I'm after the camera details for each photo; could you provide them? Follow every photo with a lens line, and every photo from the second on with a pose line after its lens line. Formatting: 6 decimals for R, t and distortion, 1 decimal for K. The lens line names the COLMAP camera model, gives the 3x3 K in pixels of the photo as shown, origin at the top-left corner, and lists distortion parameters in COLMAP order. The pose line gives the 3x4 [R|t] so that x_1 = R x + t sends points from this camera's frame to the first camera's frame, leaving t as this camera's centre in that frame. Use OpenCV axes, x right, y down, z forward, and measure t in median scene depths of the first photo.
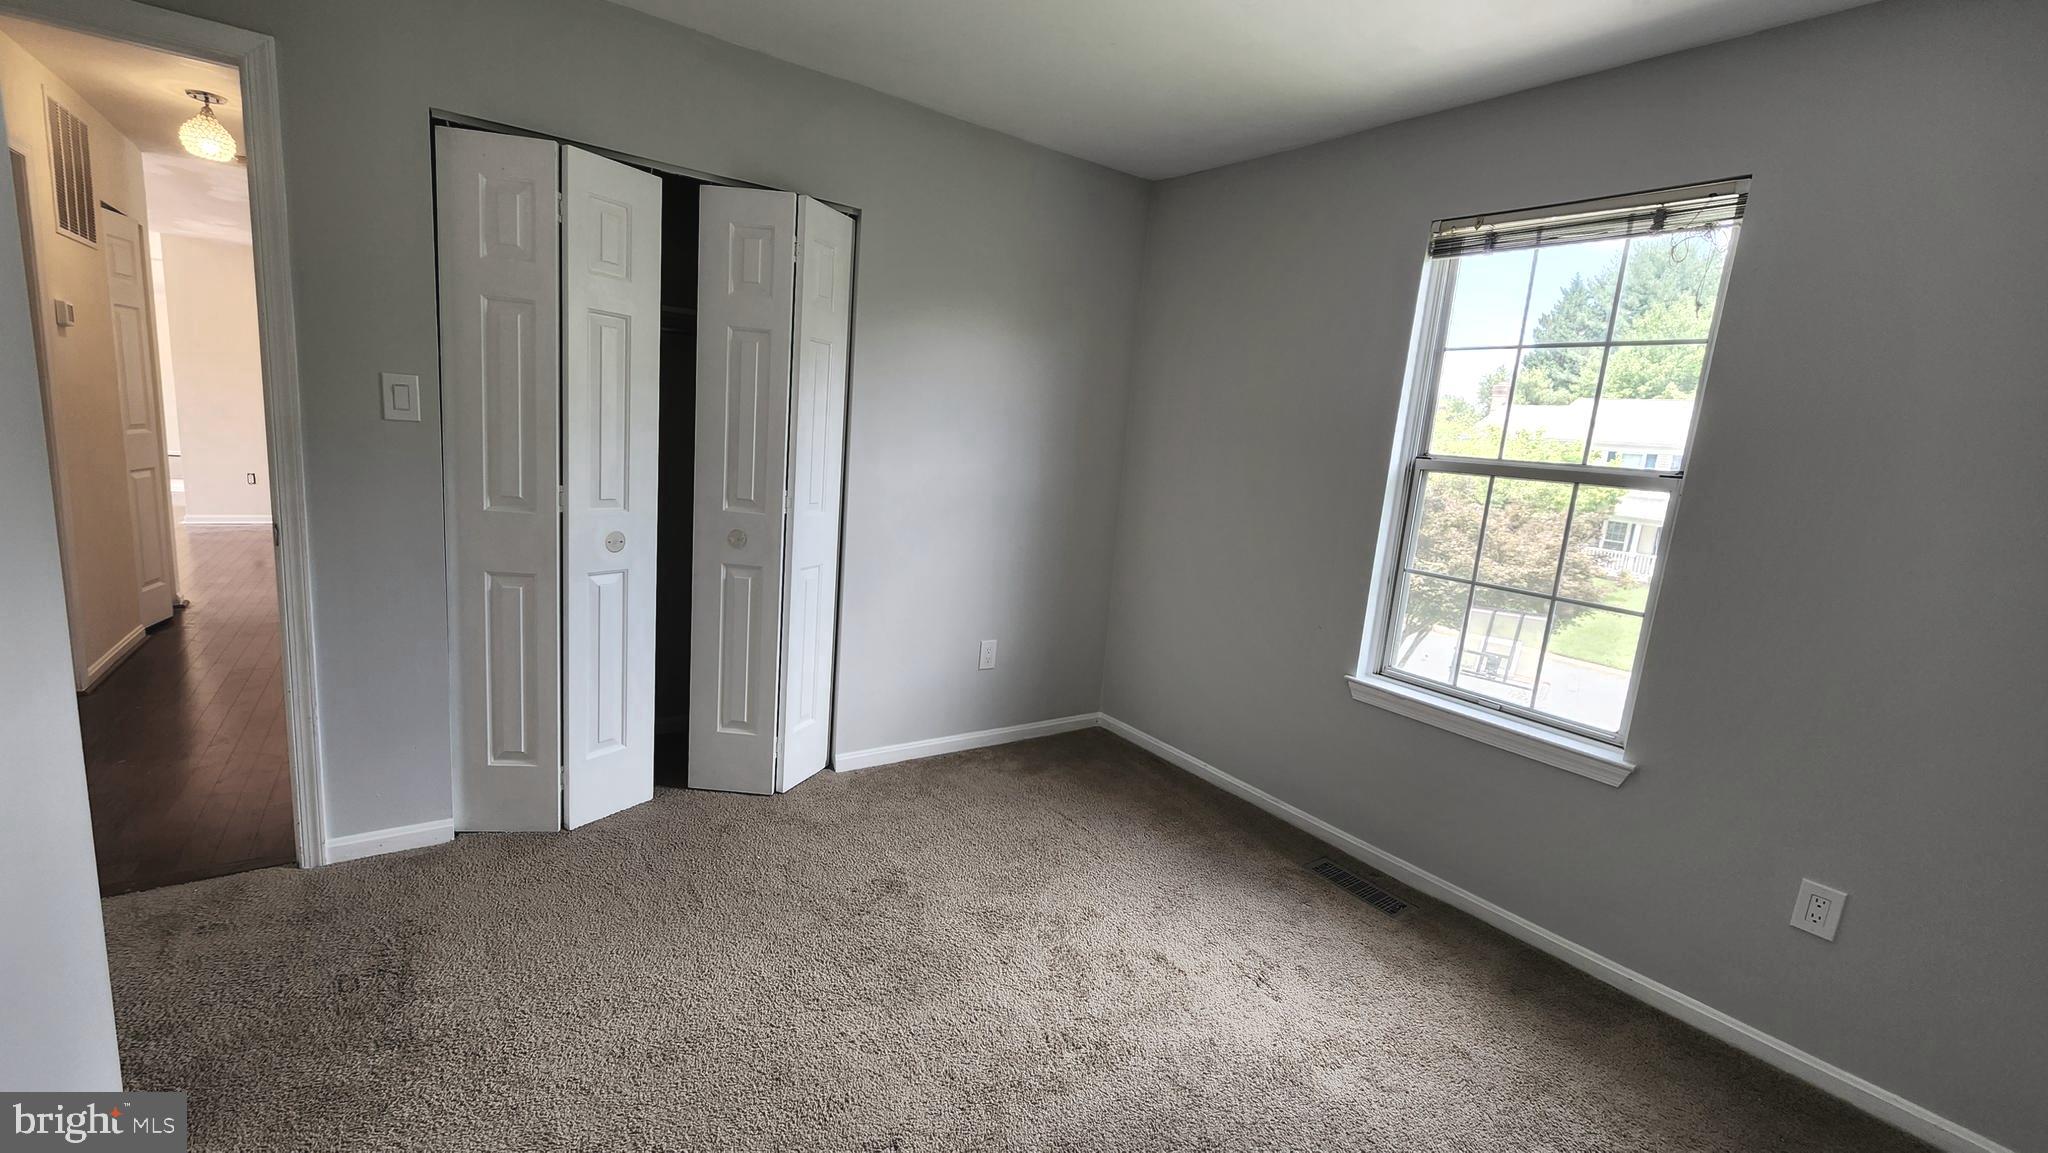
lens RADIAL K [[833.3, 0, 1024.0], [0, 833.3, 576.5], [0, 0, 1]] dist [0.001031, -0.000098]
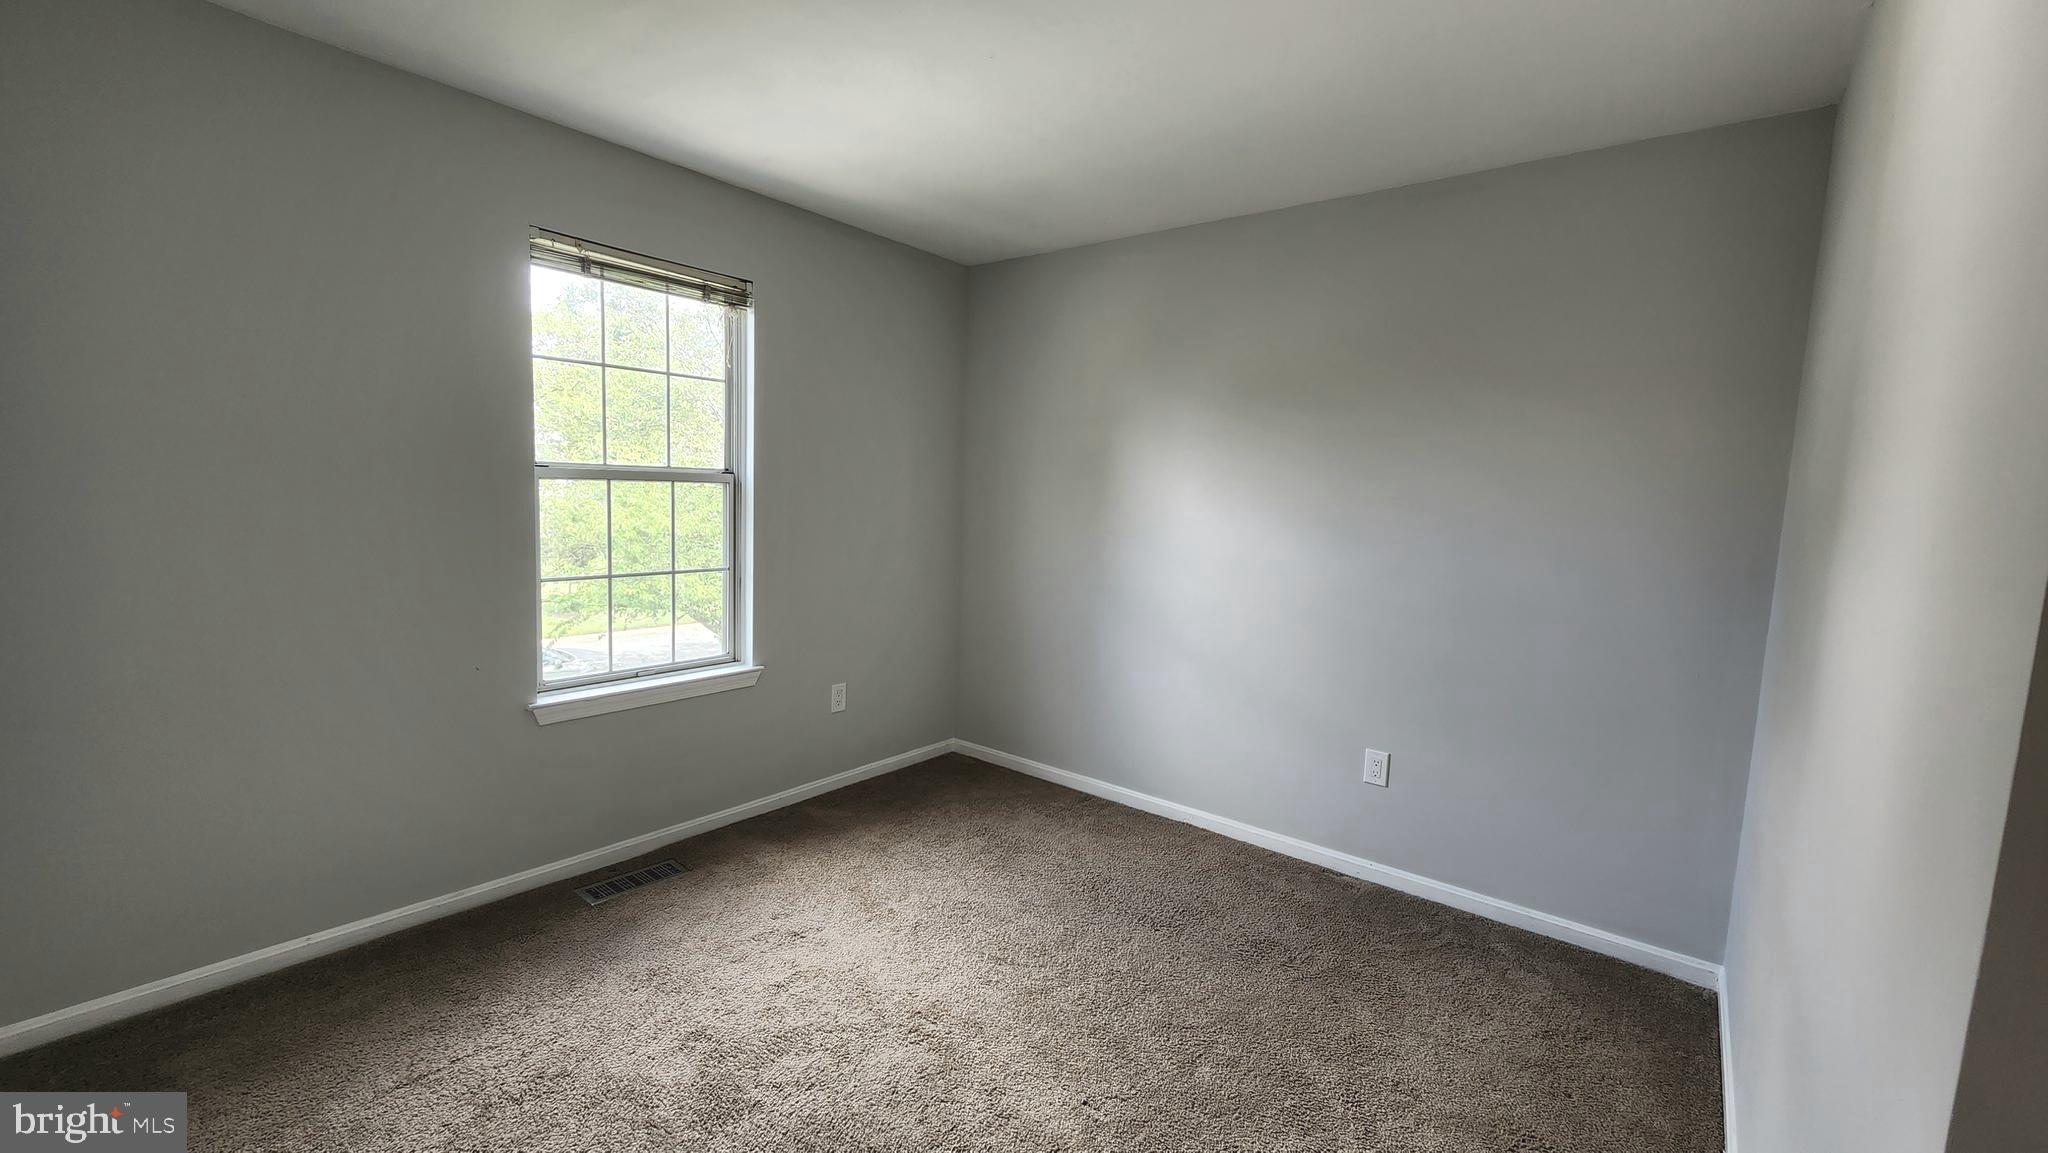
lens RADIAL K [[833.3, 0, 1024.0], [0, 833.3, 576.5], [0, 0, 1]] dist [0.001031, -0.000098]
pose [[-0.265443, -0.194908, 0.944220, -0.689454], [0.105257, 0.967640, 0.229332, -0.199000], [-0.958364, 0.160260, -0.236338, 0.771767]]
